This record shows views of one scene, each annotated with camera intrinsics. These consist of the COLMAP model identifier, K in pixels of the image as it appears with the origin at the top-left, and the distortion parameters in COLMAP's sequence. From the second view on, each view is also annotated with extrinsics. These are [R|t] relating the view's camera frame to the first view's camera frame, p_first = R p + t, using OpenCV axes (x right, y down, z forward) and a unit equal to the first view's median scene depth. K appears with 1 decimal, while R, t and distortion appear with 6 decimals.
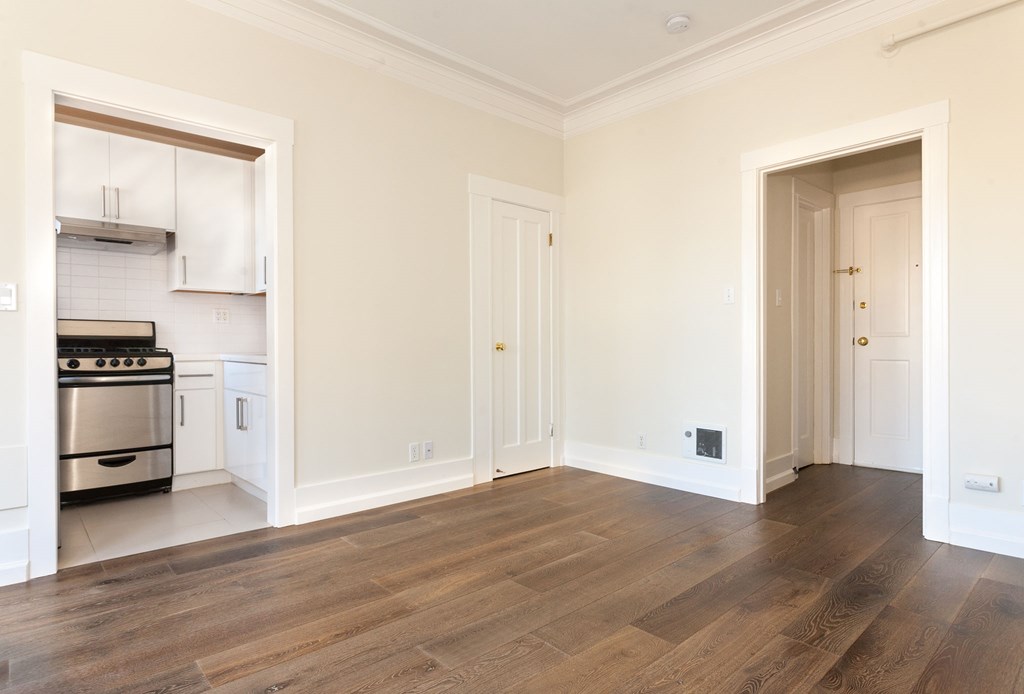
lens RADIAL K [[540.0, 0, 493.2], [0, 540.0, 344.4], [0, 0, 1]] dist [-0.000745, -0.000036]
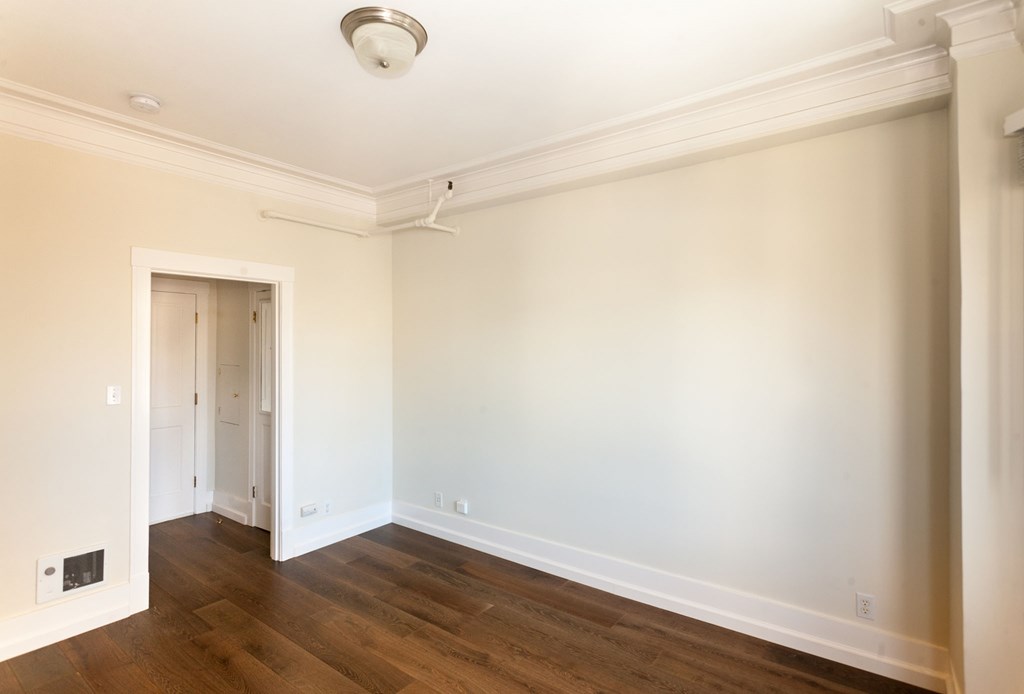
lens RADIAL K [[540.0, 0, 493.2], [0, 540.0, 344.4], [0, 0, 1]] dist [-0.000745, -0.000036]
pose [[-0.168552, -0.001197, 0.985692, -0.680136], [0.008833, 0.999957, 0.002725, -0.209770], [-0.985653, 0.009166, -0.168534, 0.622724]]
